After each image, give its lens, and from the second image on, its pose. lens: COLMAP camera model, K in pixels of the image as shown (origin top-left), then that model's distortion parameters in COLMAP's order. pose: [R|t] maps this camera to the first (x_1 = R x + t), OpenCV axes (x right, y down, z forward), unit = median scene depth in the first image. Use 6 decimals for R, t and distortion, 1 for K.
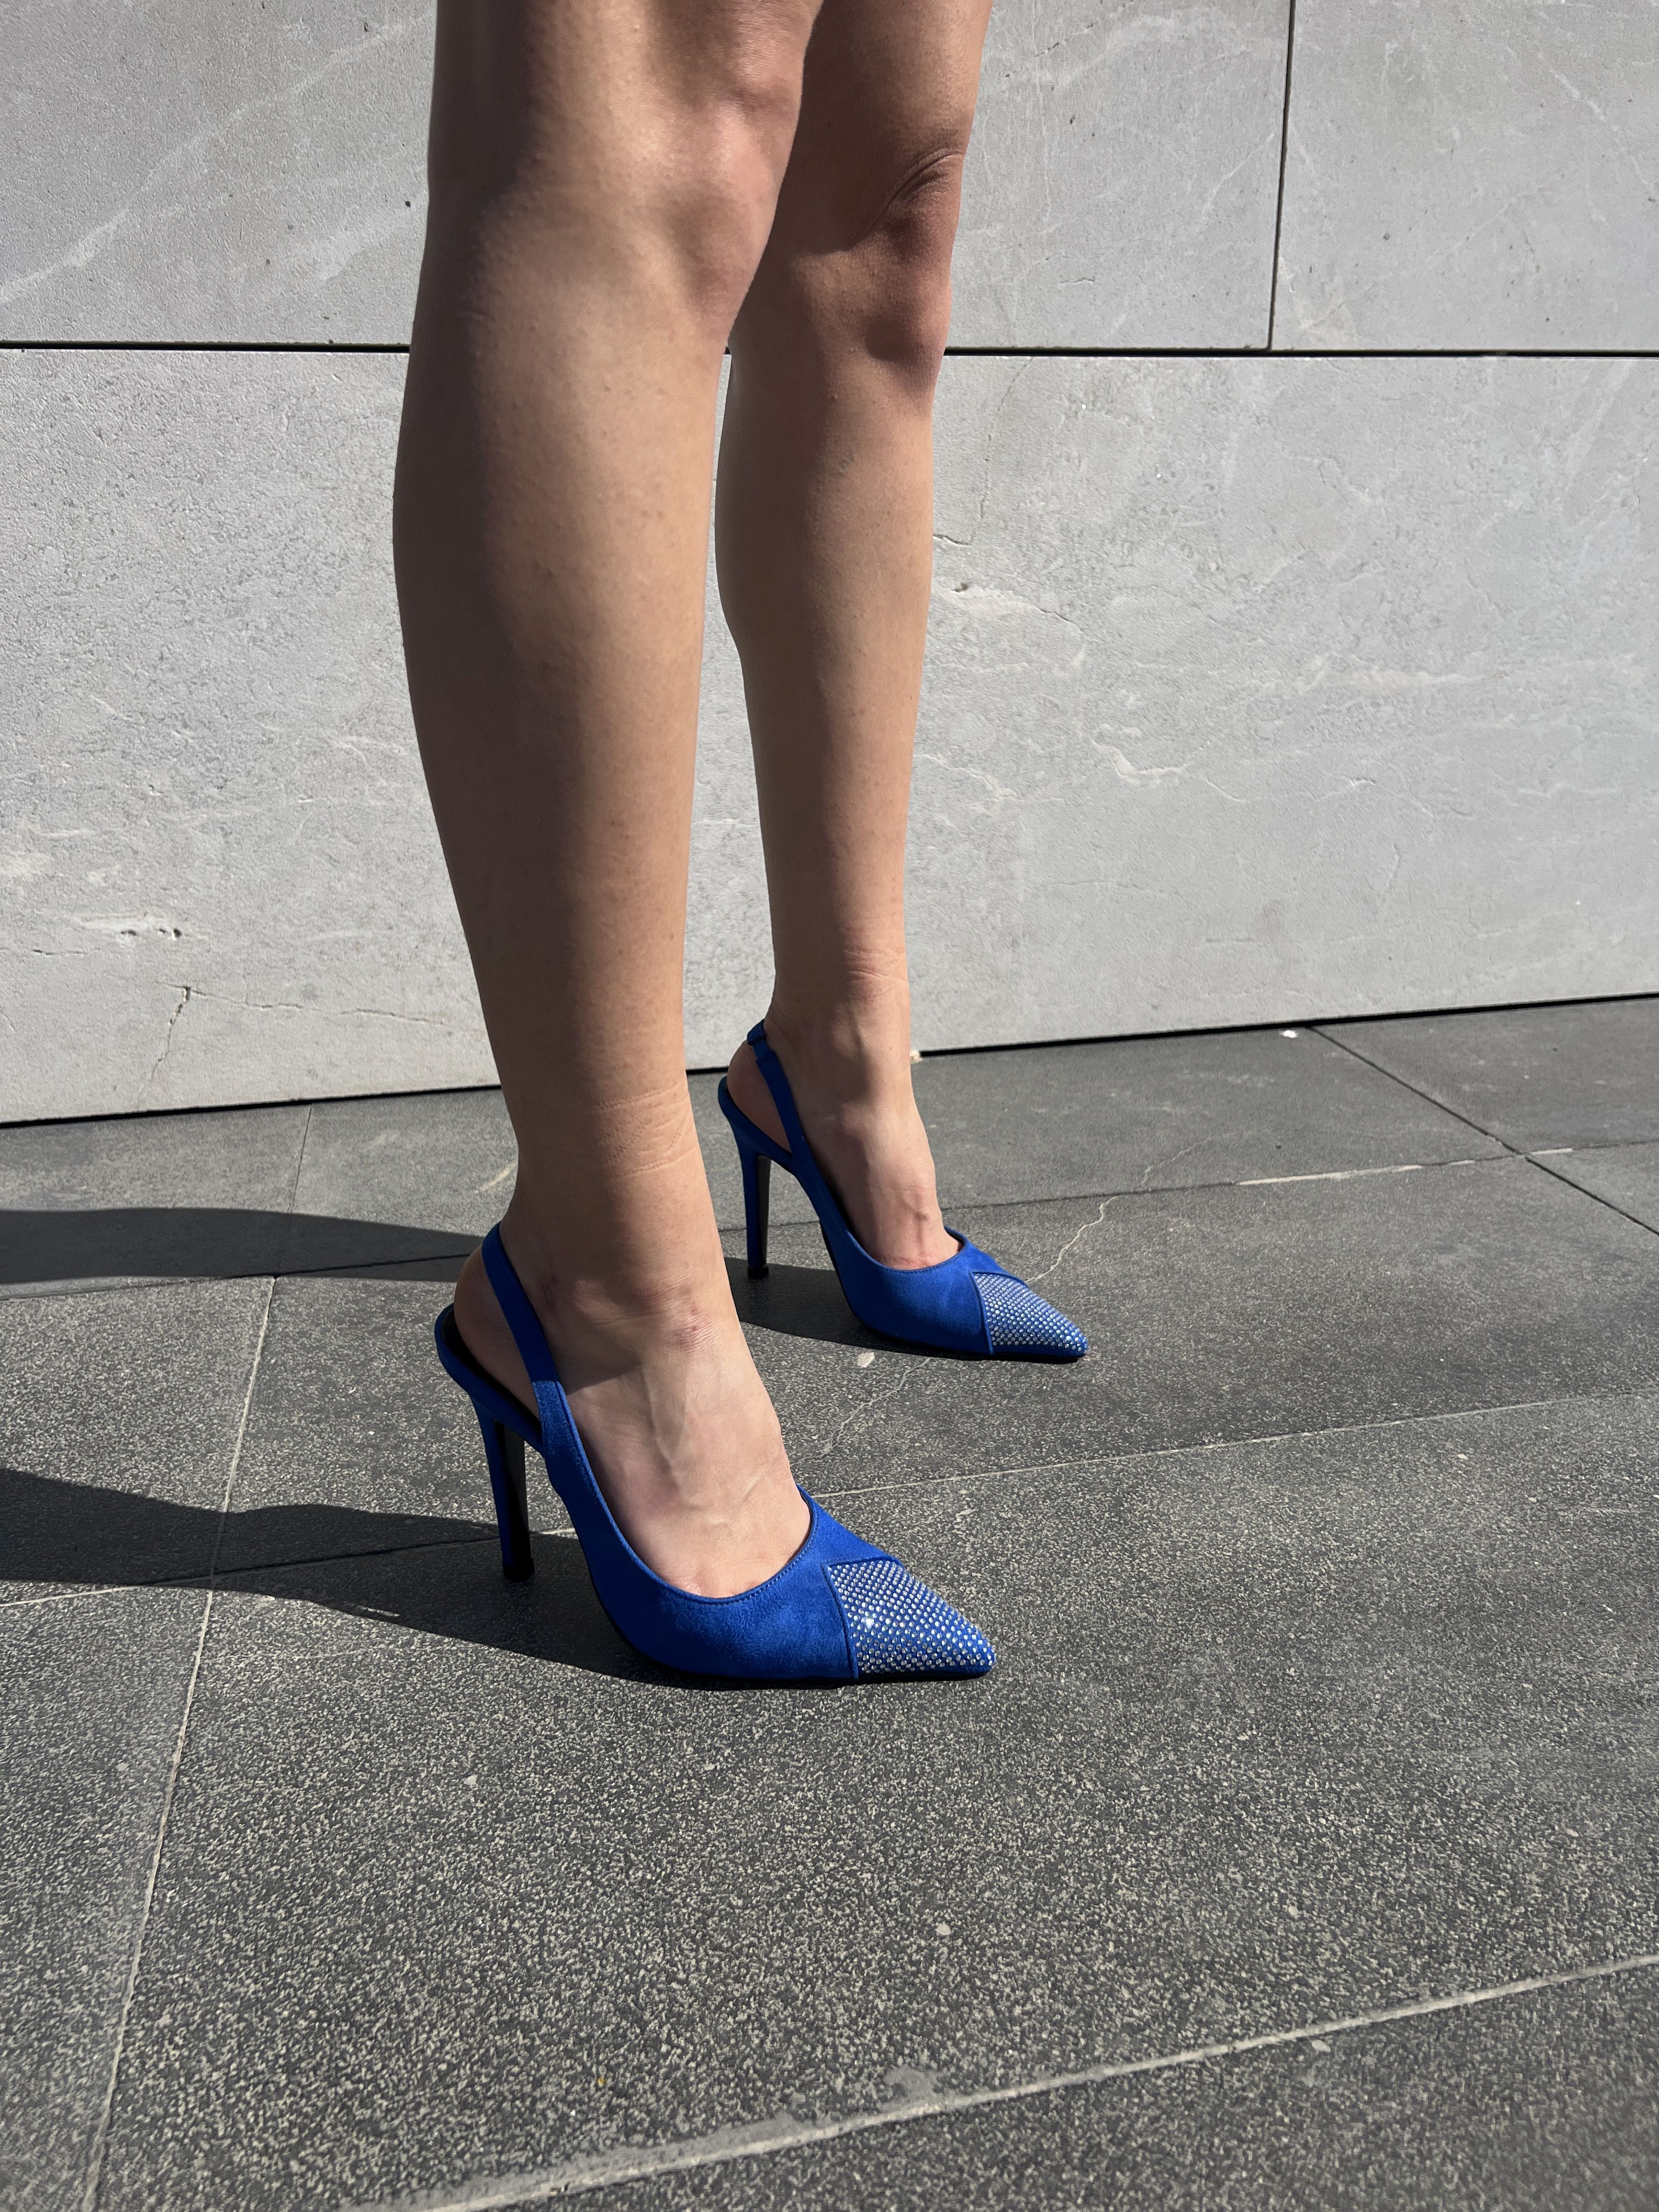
lens RADIAL K [[1665.5, 0, 820.7], [0, 1665.5, 1123.8], [0, 0, 1]] dist [0.020288, -0.013310]
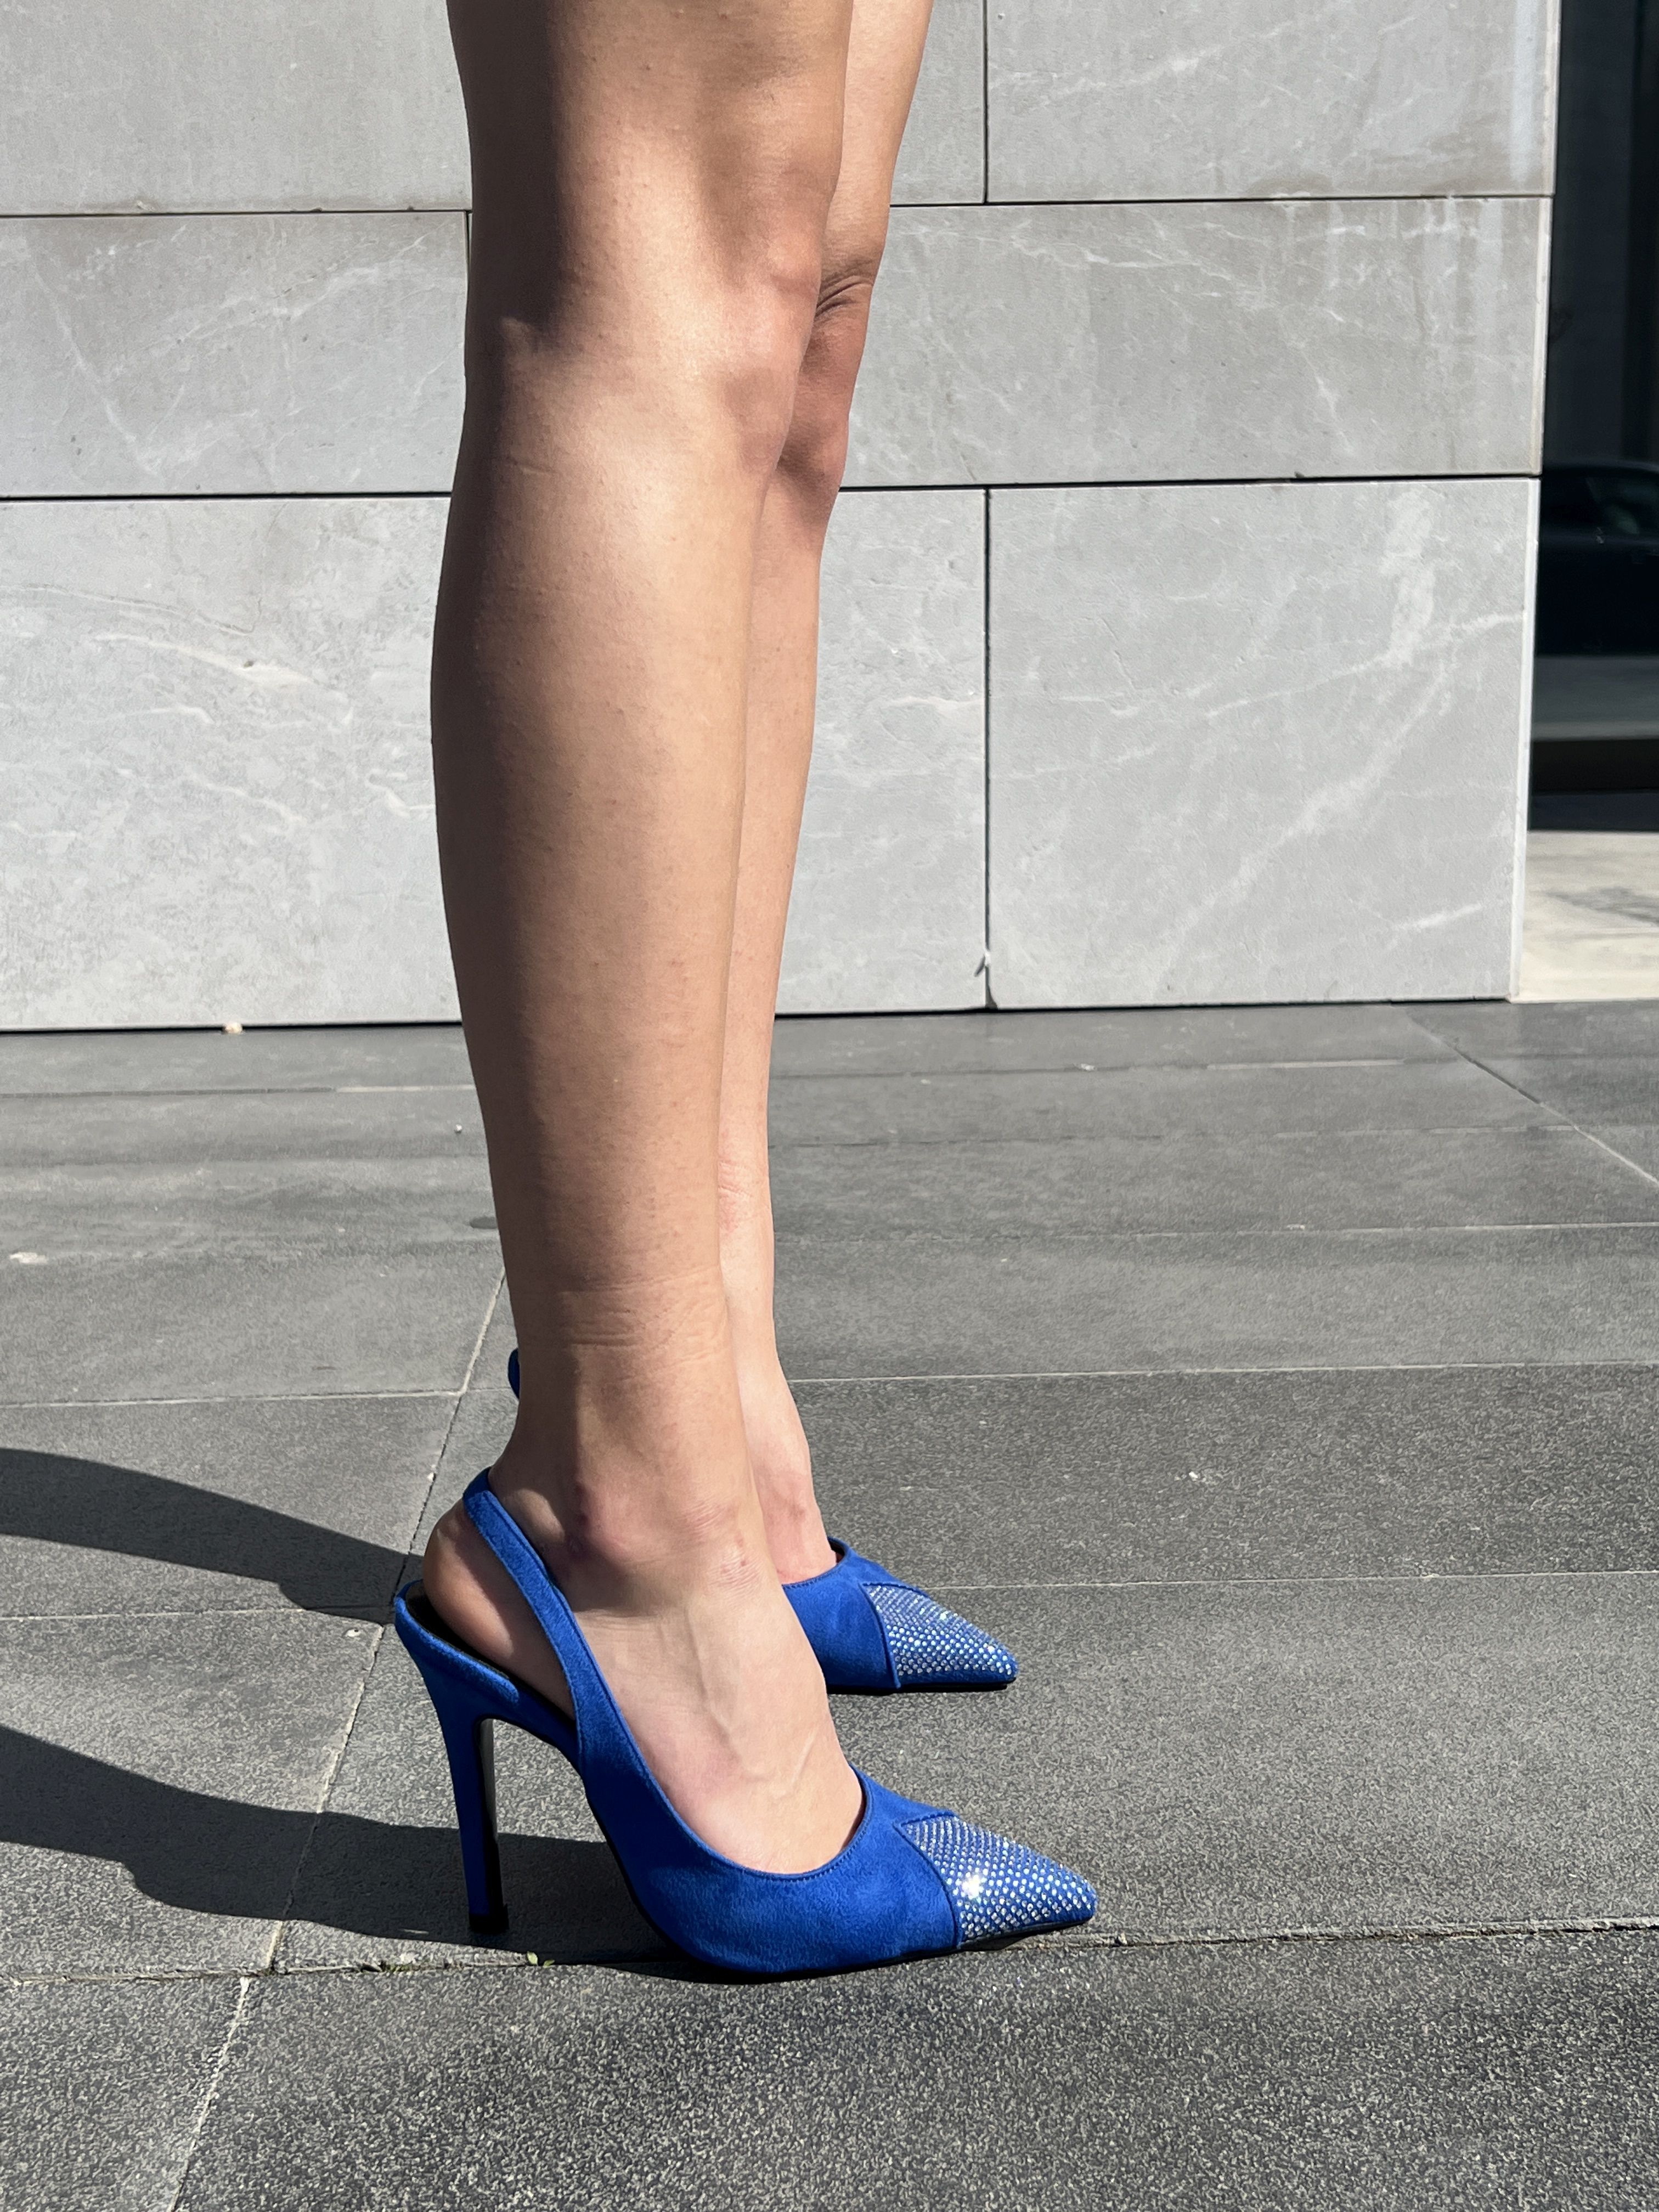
lens RADIAL K [[2726.3, 0, 846.2], [0, 2726.3, 1096.3], [0, 0, 1]] dist [0.029117, 0.000000]
pose [[0.982105, 0.047648, -0.182206, 0.298567], [-0.064734, 0.993926, -0.089002, 0.055226], [0.176859, 0.099204, 0.979224, -0.308011]]
